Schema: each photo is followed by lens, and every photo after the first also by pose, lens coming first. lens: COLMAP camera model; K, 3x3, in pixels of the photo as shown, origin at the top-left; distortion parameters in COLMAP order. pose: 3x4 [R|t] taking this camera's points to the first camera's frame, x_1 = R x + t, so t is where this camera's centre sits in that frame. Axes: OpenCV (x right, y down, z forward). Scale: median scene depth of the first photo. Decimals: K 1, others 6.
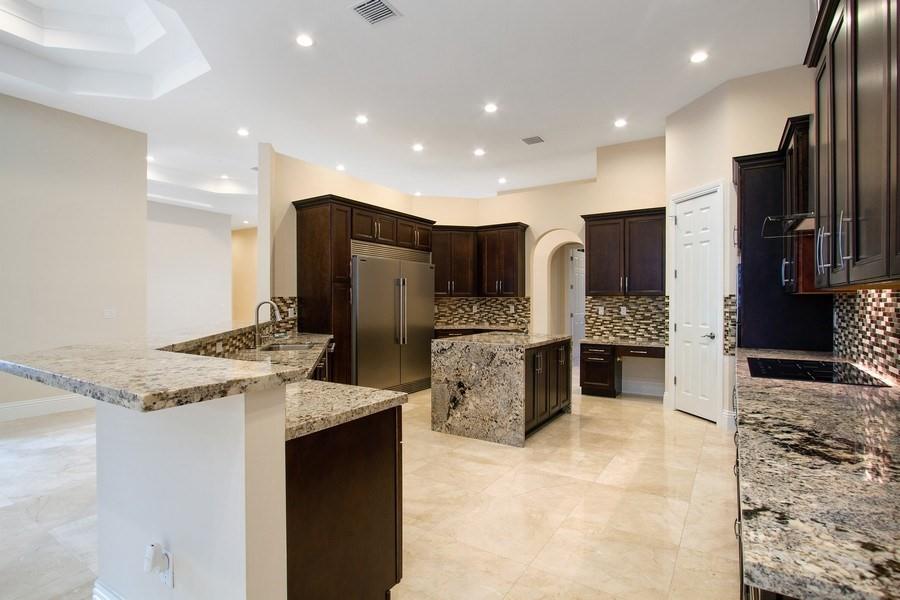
lens RADIAL K [[440.9, 0, 450.6], [0, 440.9, 299.3], [0, 0, 1]] dist [-0.019937, 0.003096]
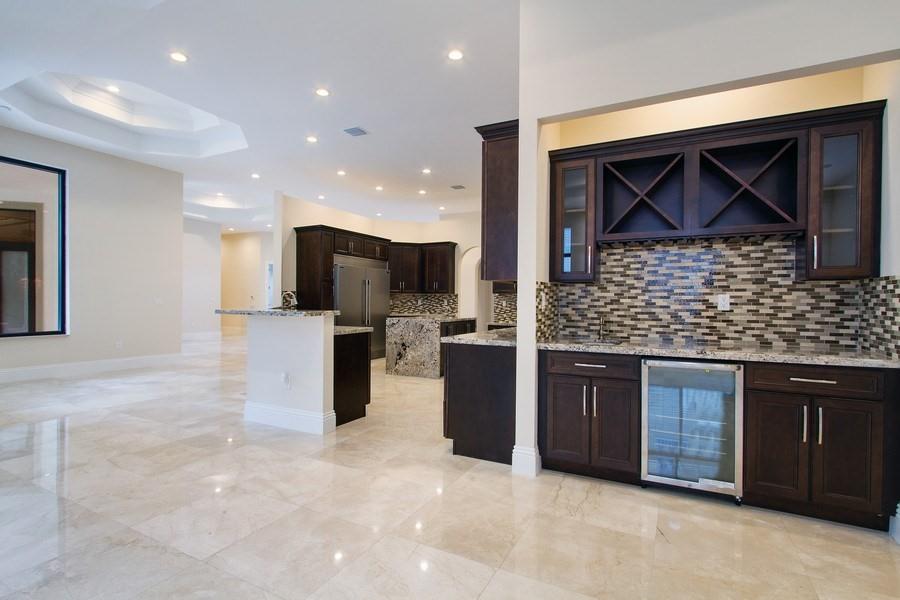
lens RADIAL K [[440.9, 0, 448.2], [0, 440.9, 301.2], [0, 0, 1]] dist [-0.019937, 0.003096]
pose [[0.996456, 0.010083, 0.083506, 0.040466], [-0.010378, 0.999941, 0.003102, 0.018527], [-0.083470, -0.003957, 0.996502, -0.537145]]
